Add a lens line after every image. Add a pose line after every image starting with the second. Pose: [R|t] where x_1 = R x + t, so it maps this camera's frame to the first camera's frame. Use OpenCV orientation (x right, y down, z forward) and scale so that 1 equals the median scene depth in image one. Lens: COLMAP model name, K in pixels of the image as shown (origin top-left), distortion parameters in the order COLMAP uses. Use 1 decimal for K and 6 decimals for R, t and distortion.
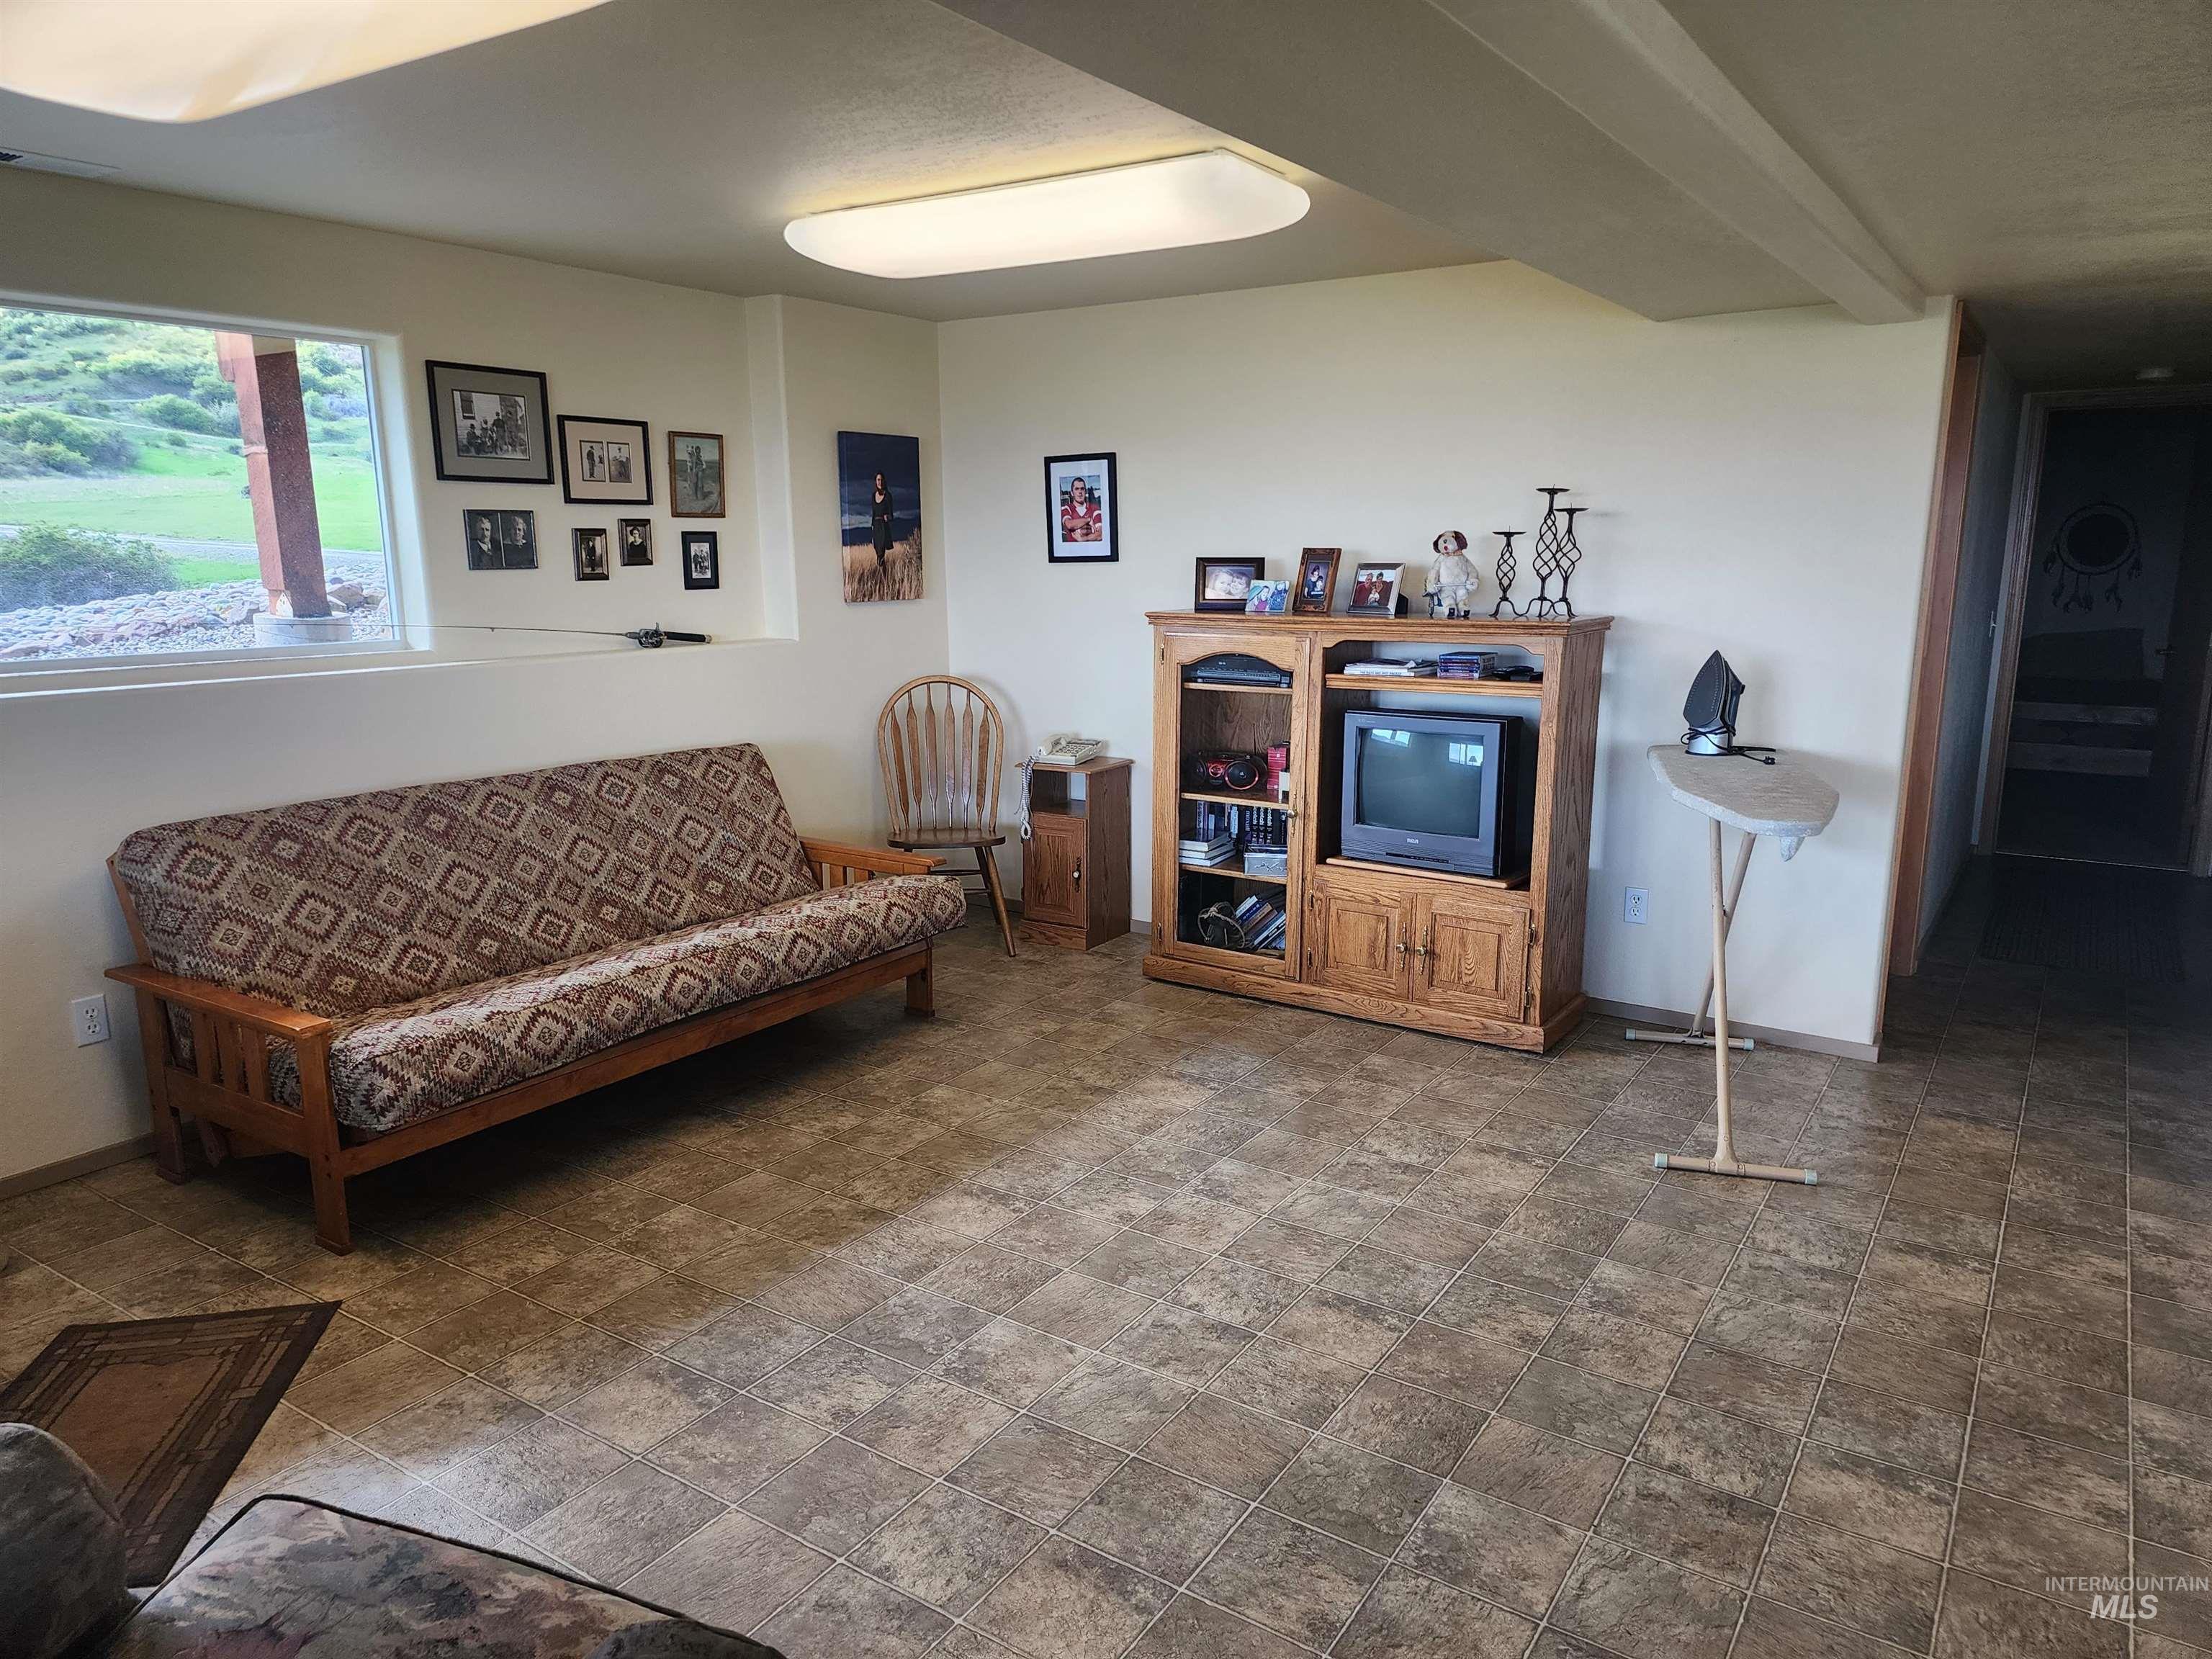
lens RADIAL K [[1465.6, 0, 1106.0], [0, 1465.6, 829.5], [0, 0, 1]] dist [0.074868, -0.063244]
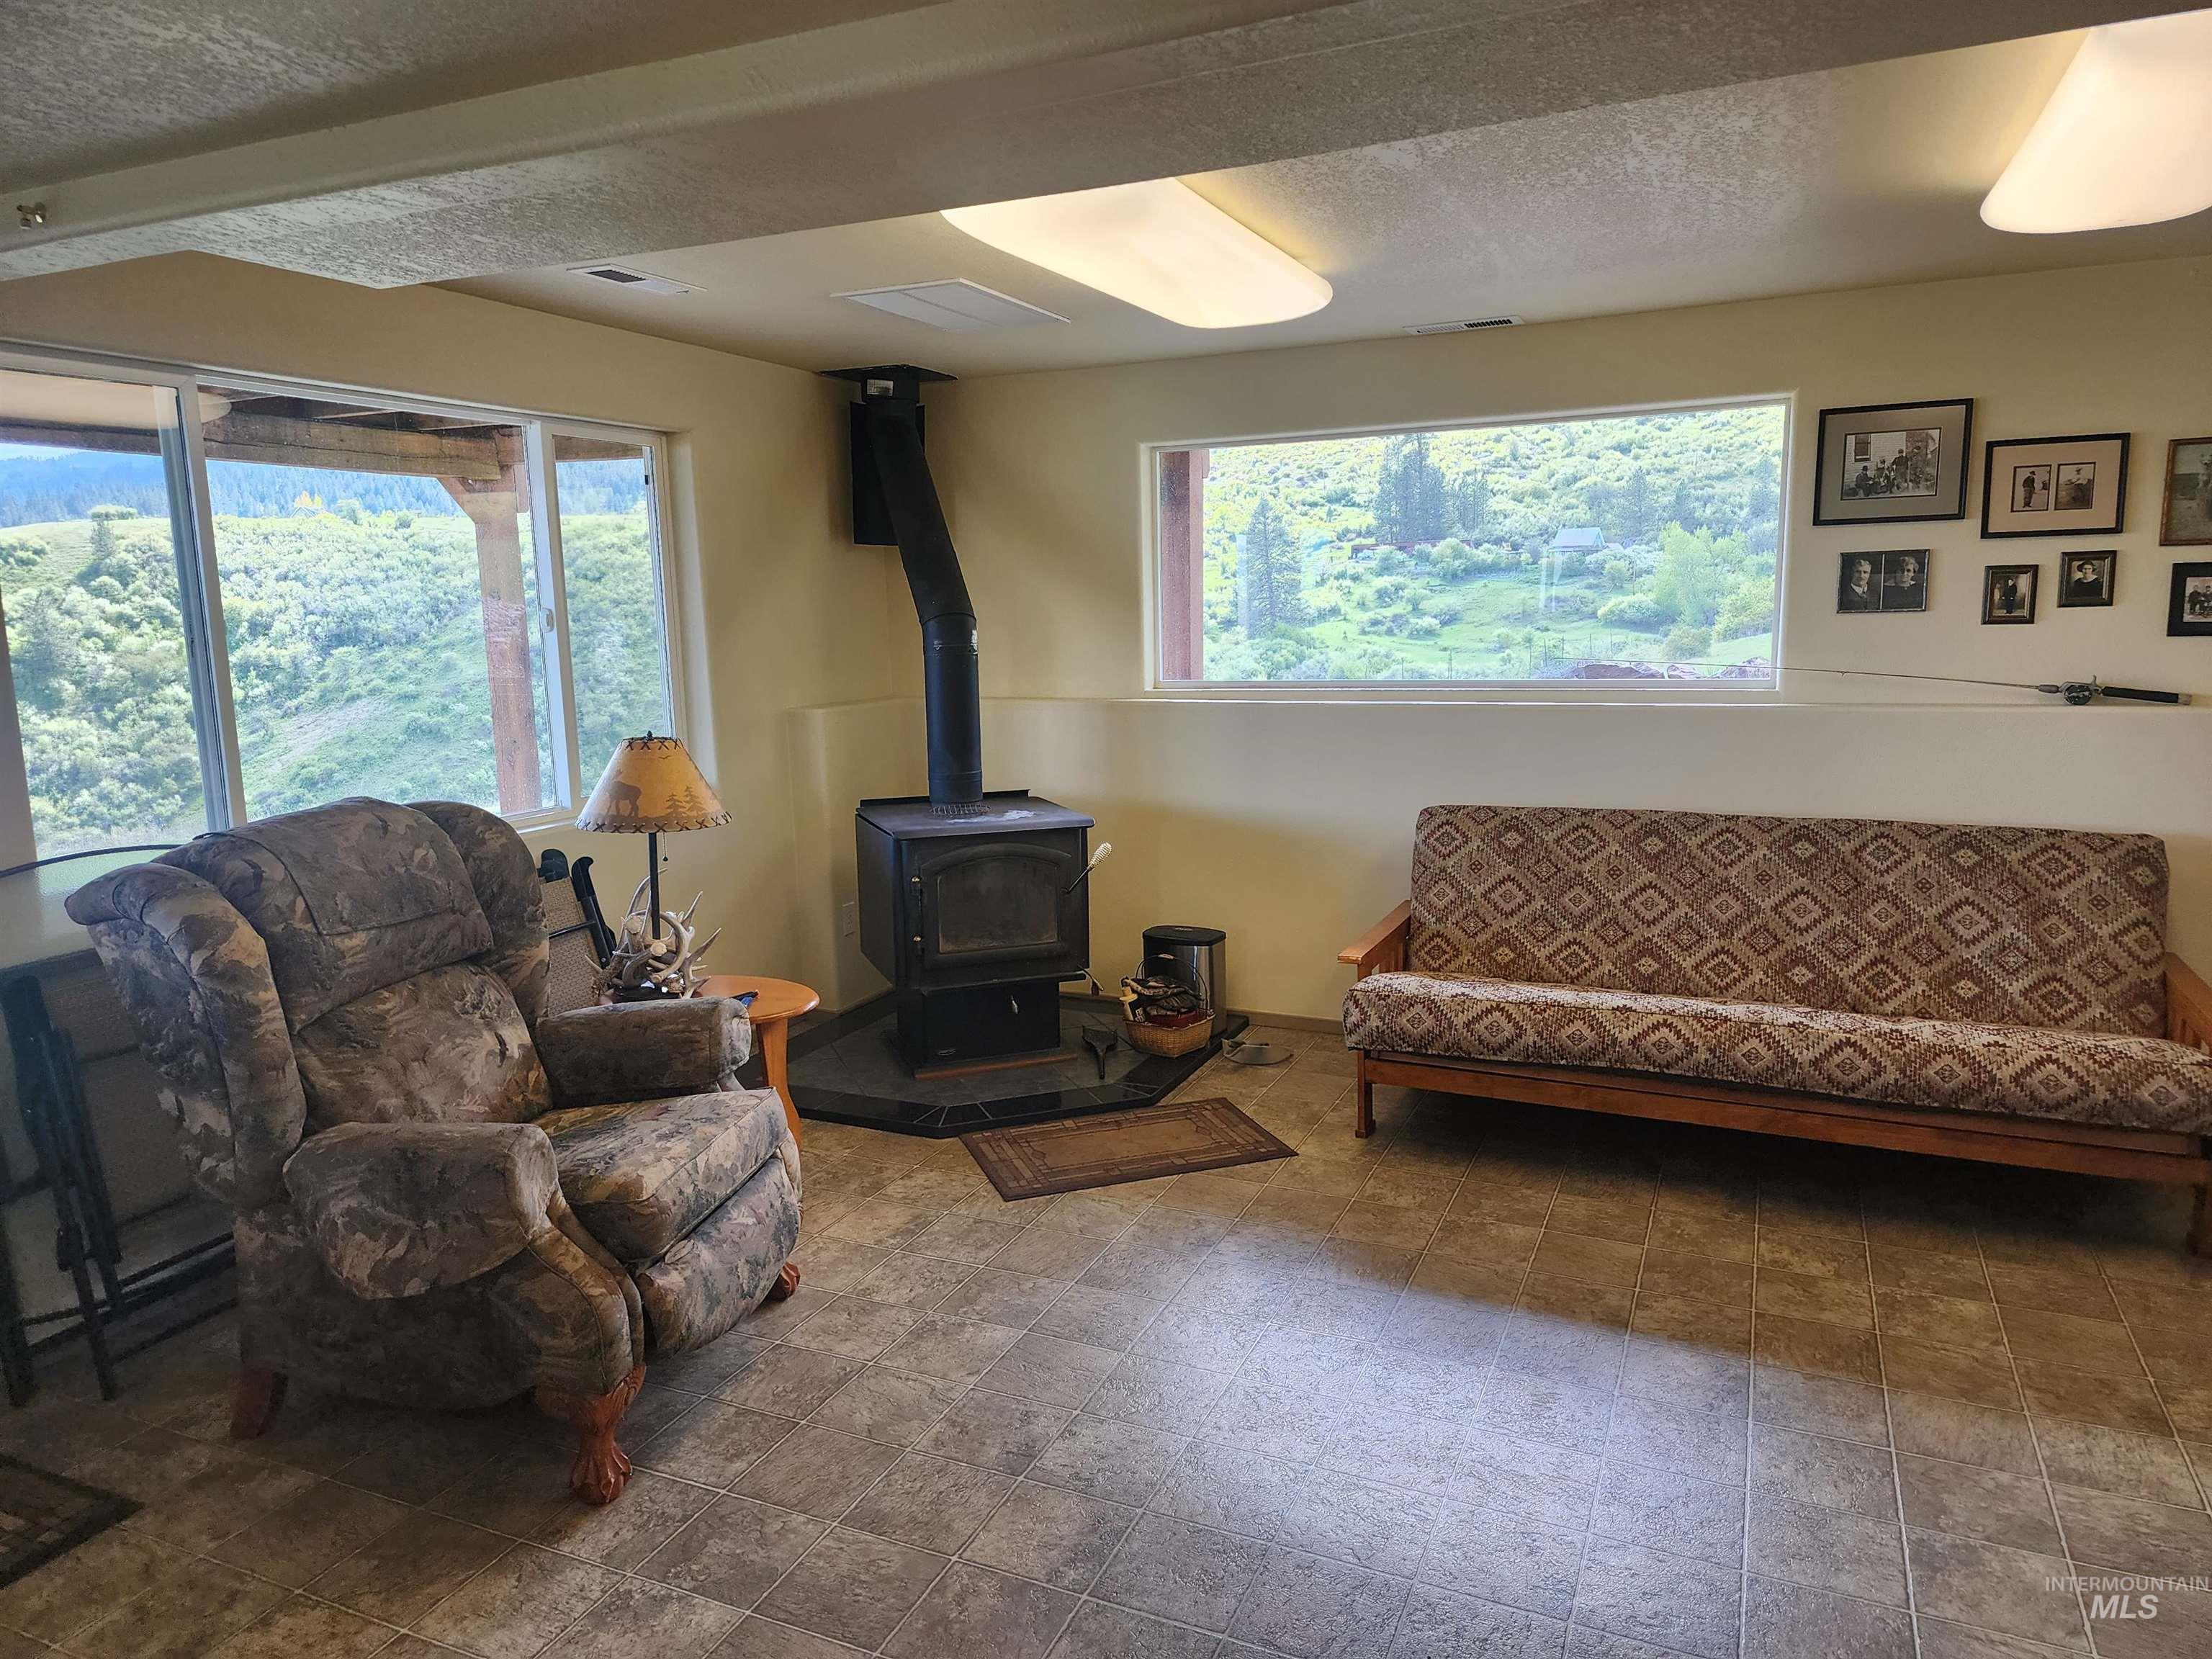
lens RADIAL K [[1465.6, 0, 1106.0], [0, 1465.6, 829.5], [0, 0, 1]] dist [0.074868, -0.063244]
pose [[0.161855, 0.152876, -0.974901, 0.534136], [-0.169754, 0.977514, 0.125103, -0.082447], [0.972104, 0.145245, 0.184167, 0.398025]]
